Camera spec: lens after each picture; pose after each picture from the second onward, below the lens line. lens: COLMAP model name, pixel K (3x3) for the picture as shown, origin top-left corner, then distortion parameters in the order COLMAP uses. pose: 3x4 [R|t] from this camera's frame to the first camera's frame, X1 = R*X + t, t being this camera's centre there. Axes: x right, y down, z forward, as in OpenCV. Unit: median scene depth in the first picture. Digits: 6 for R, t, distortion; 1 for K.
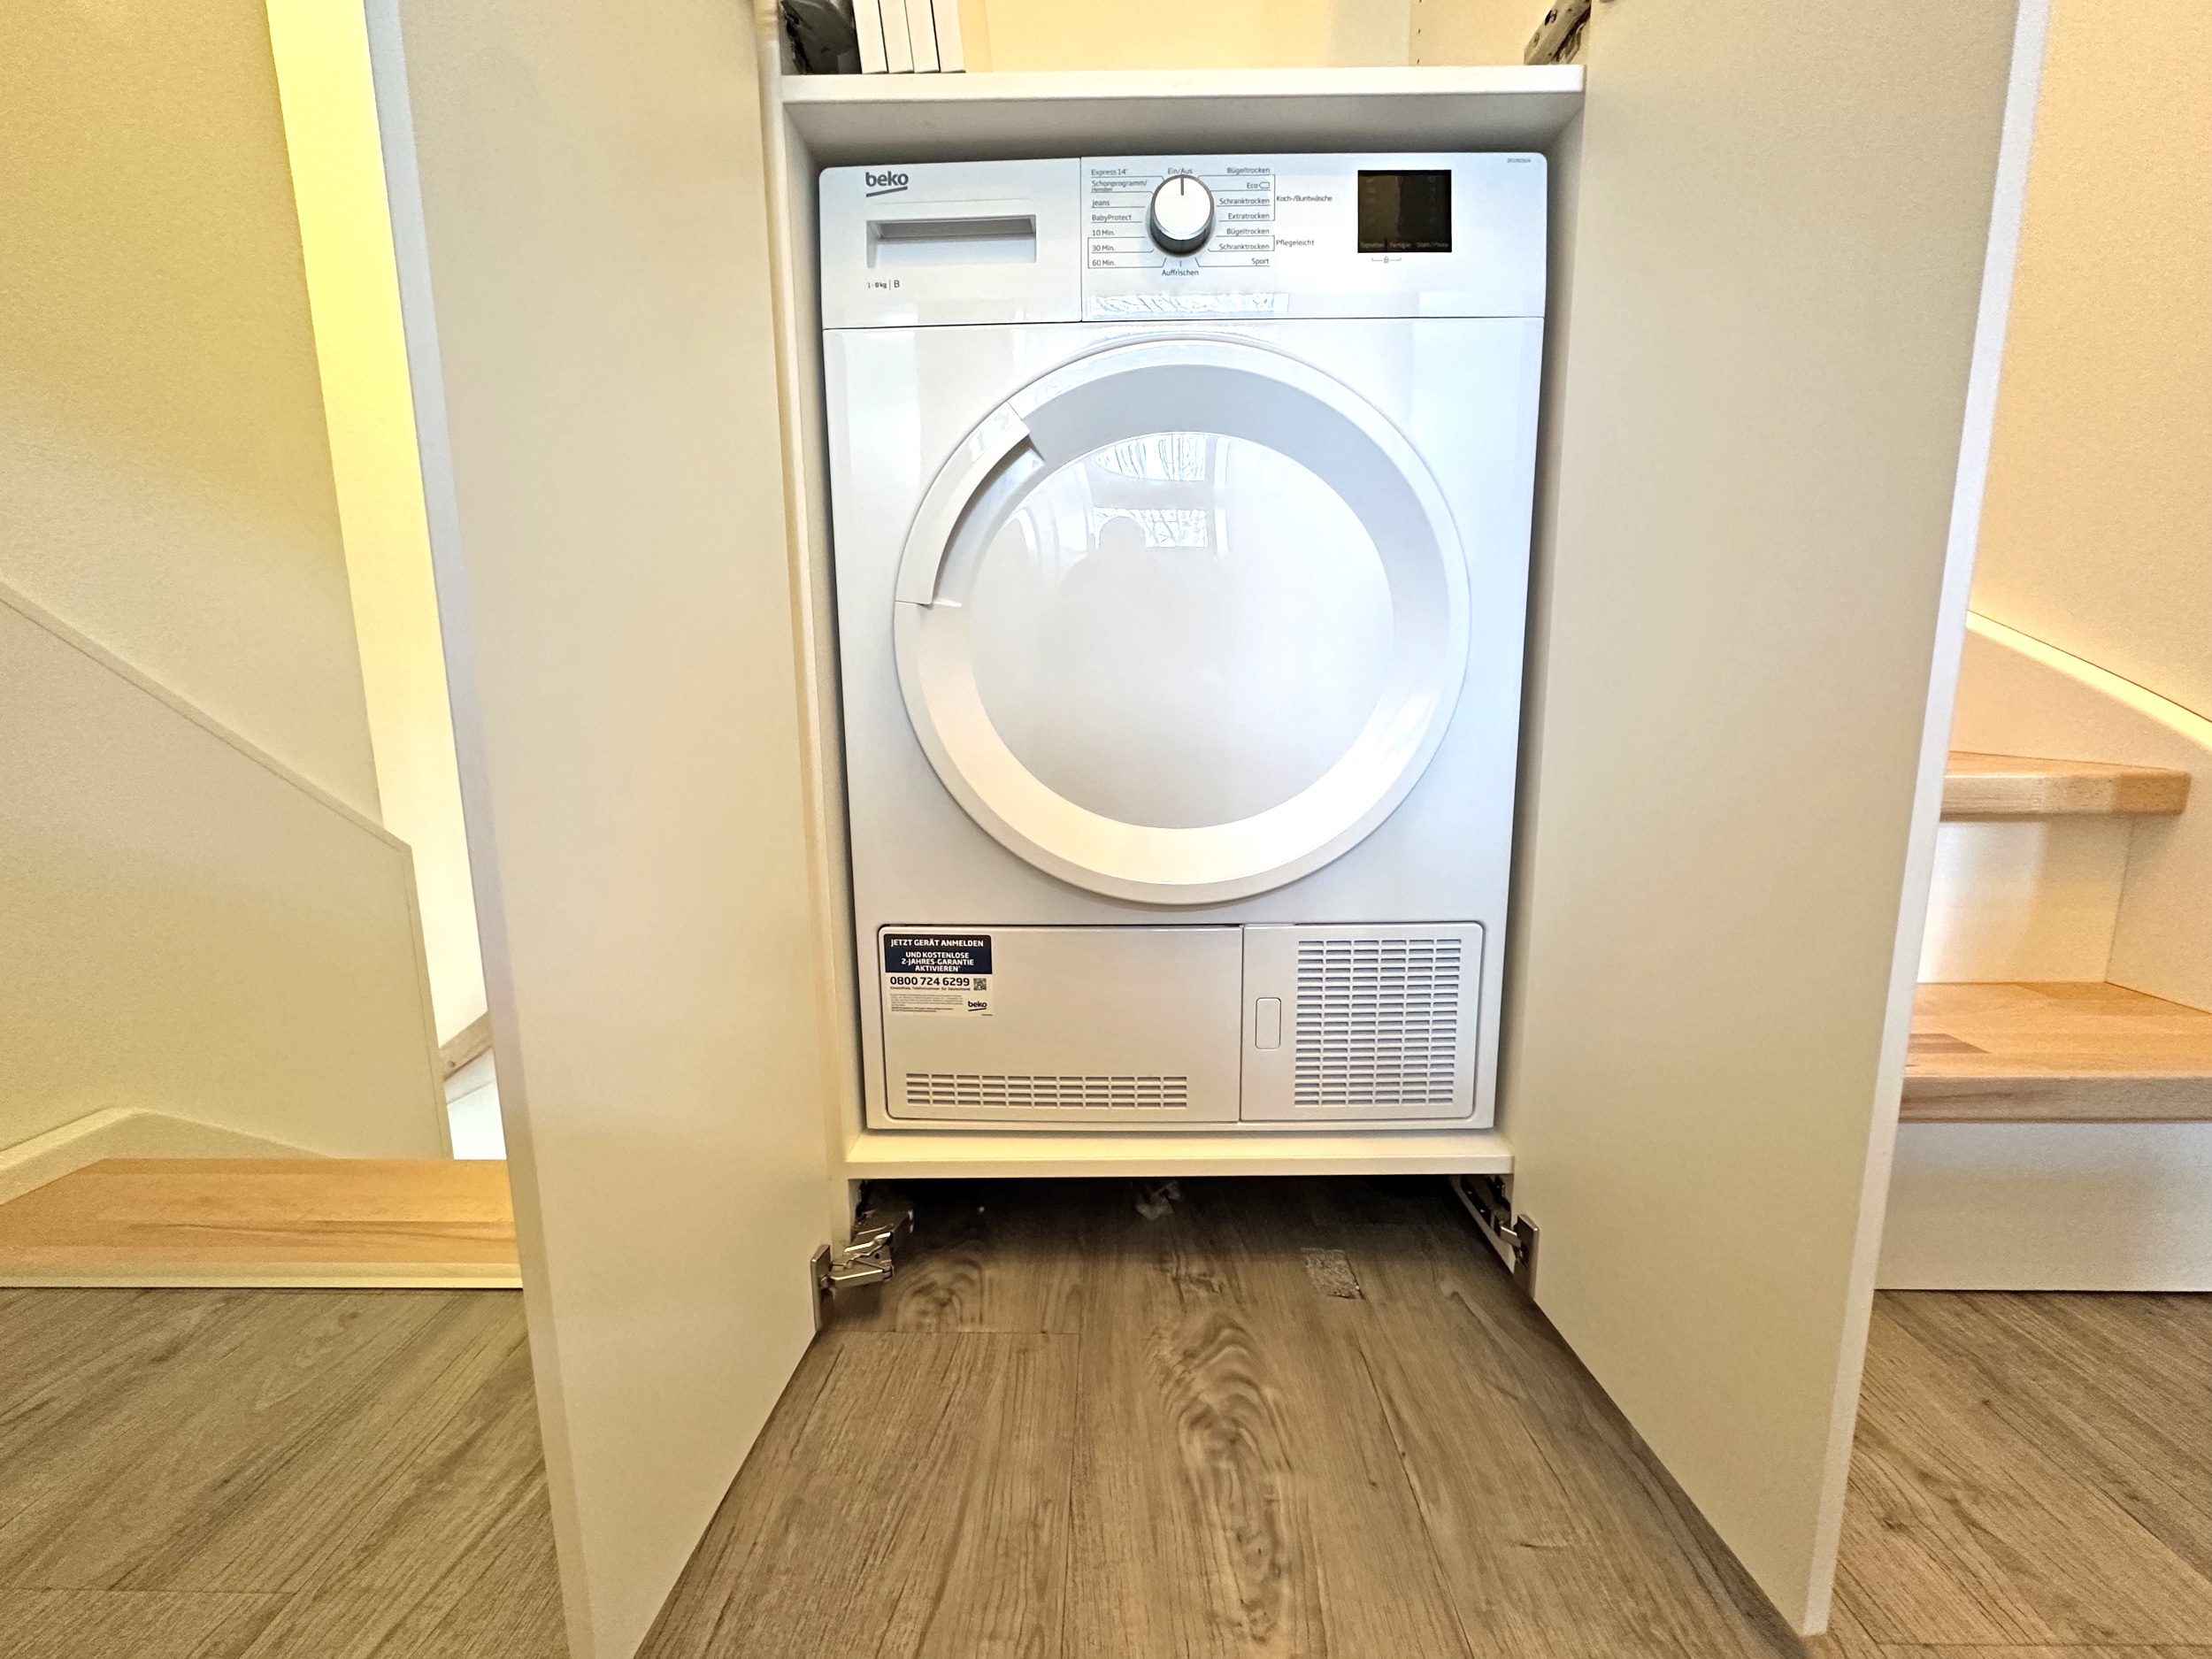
lens RADIAL K [[886.6, 0, 1106.0], [0, 886.6, 829.5], [0, 0, 1]] dist [0.000559, 0.000588]
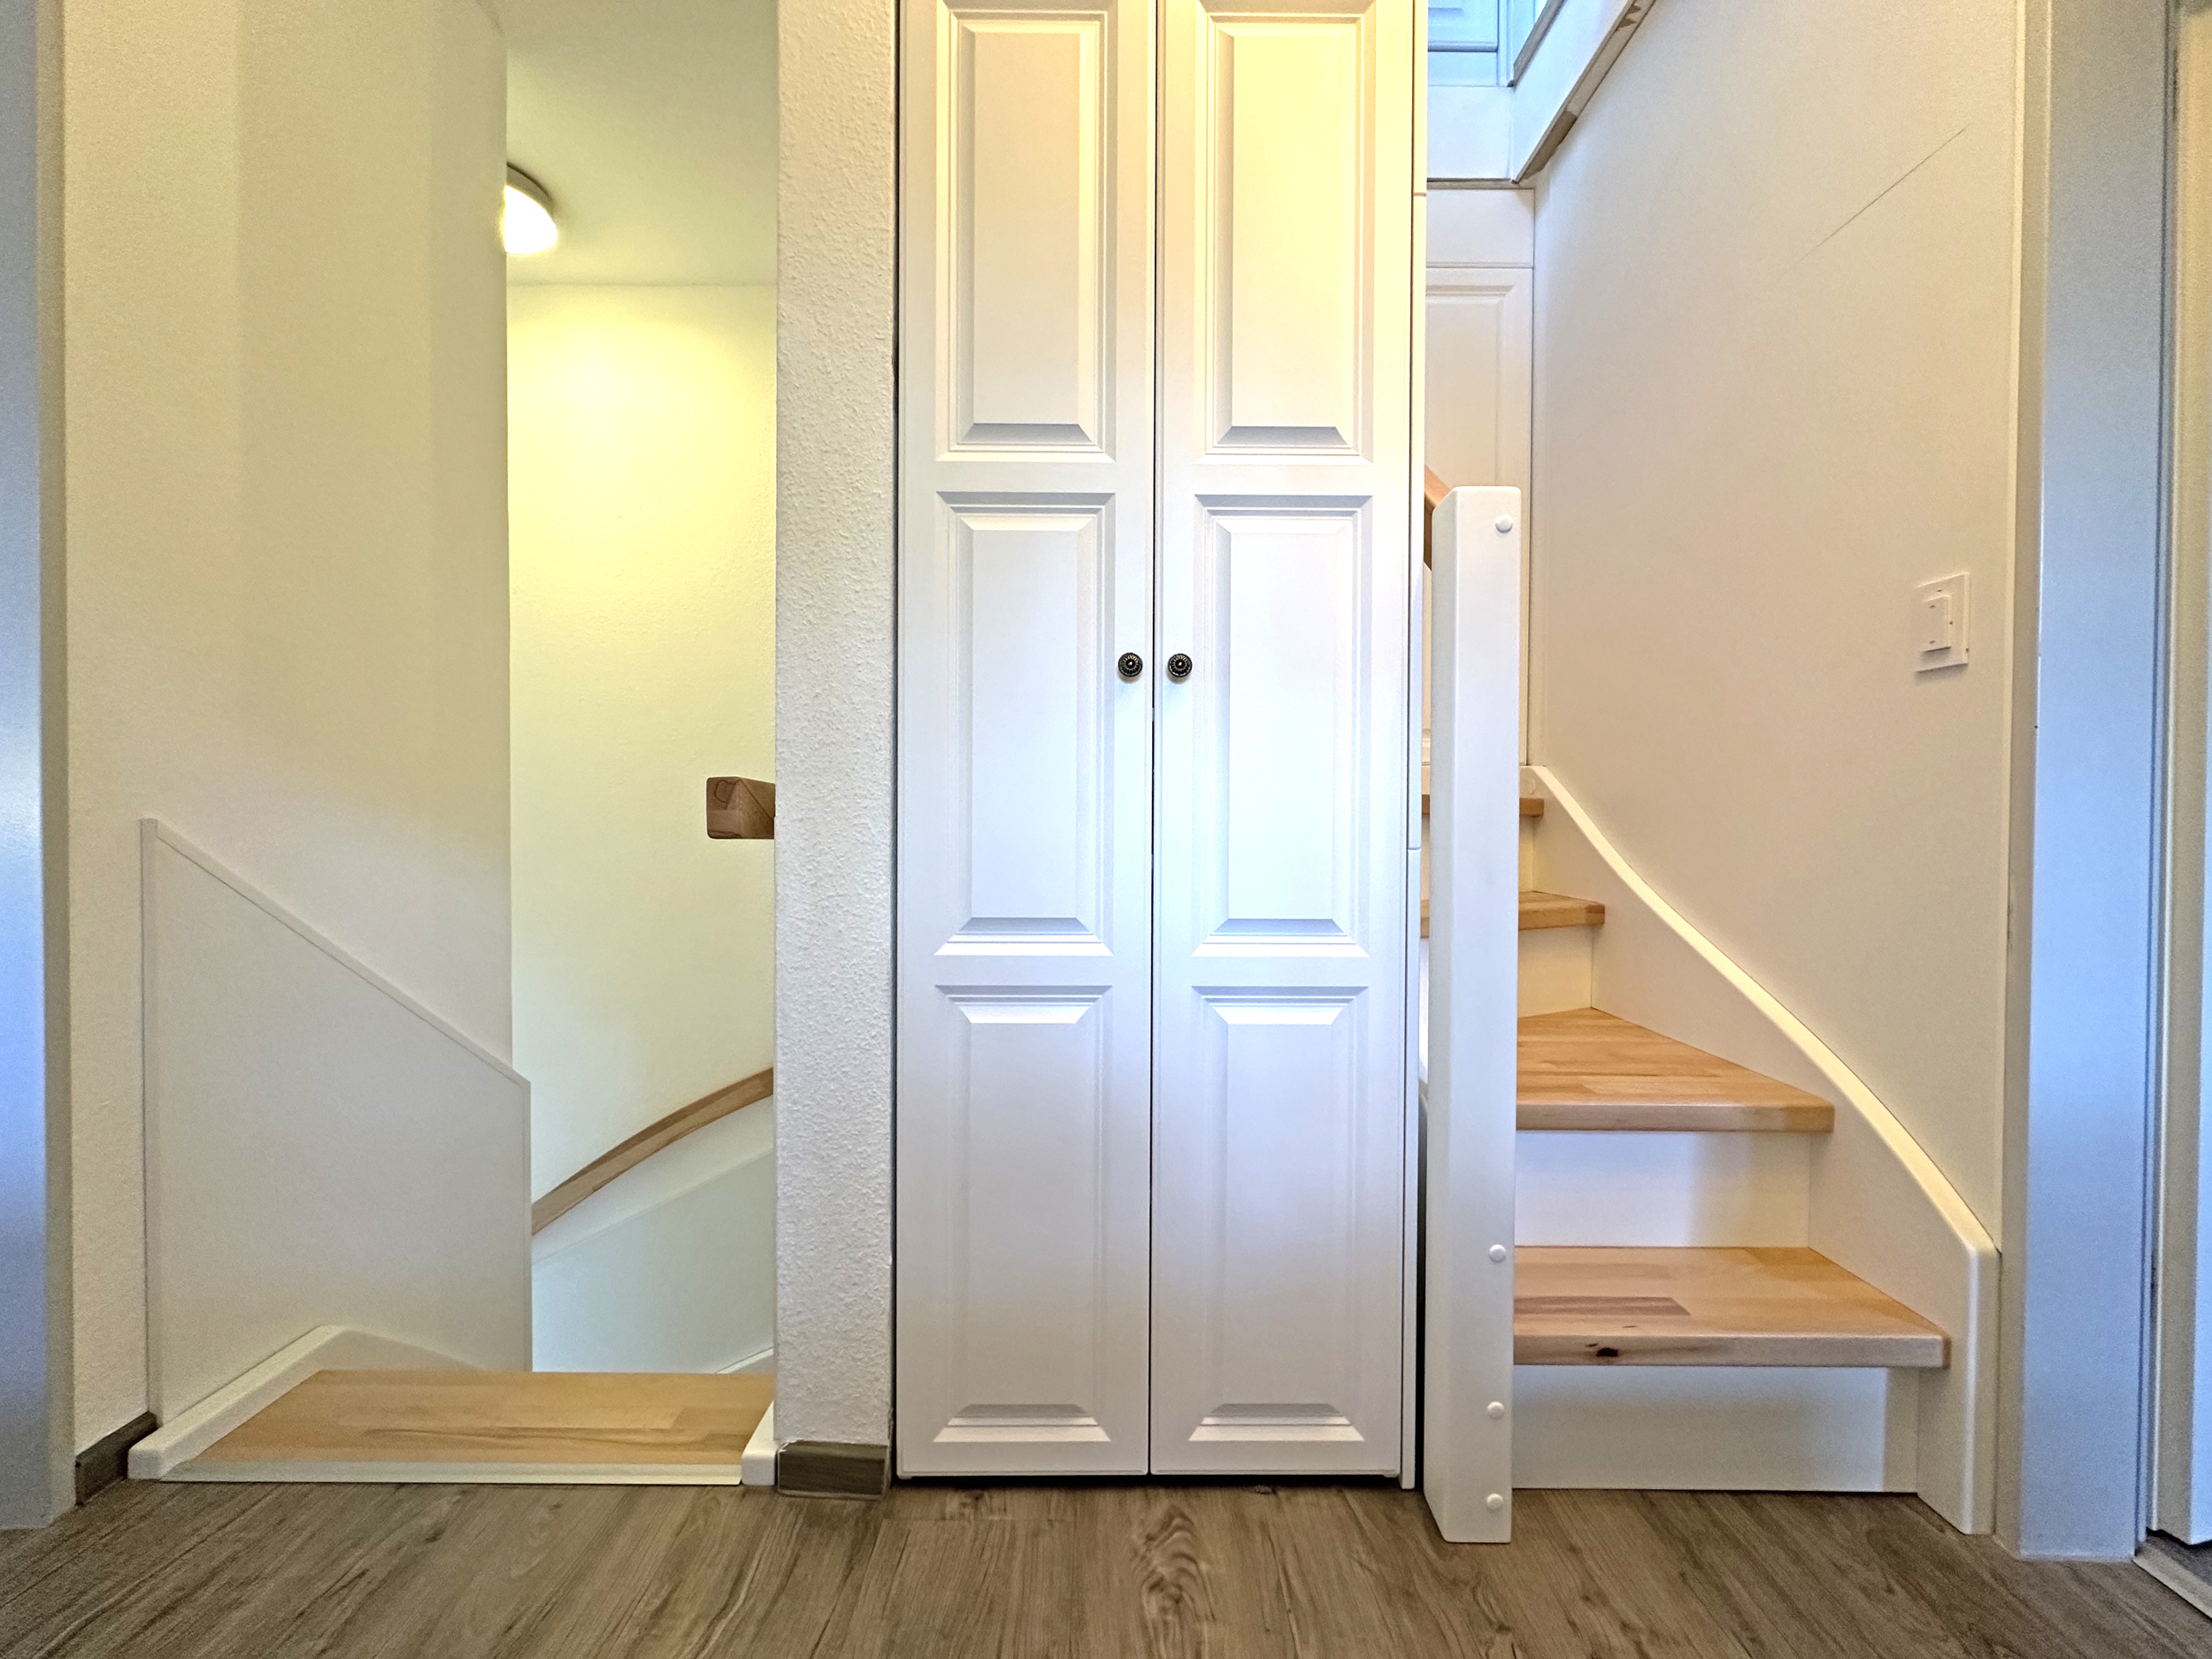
lens RADIAL K [[886.6, 0, 1106.0], [0, 886.6, 829.5], [0, 0, 1]] dist [0.000559, 0.000588]
pose [[0.999843, 0.012790, 0.012227, -0.011933], [-0.010881, 0.989352, -0.145137, -0.359623], [-0.013953, 0.144981, 0.989336, -0.631931]]
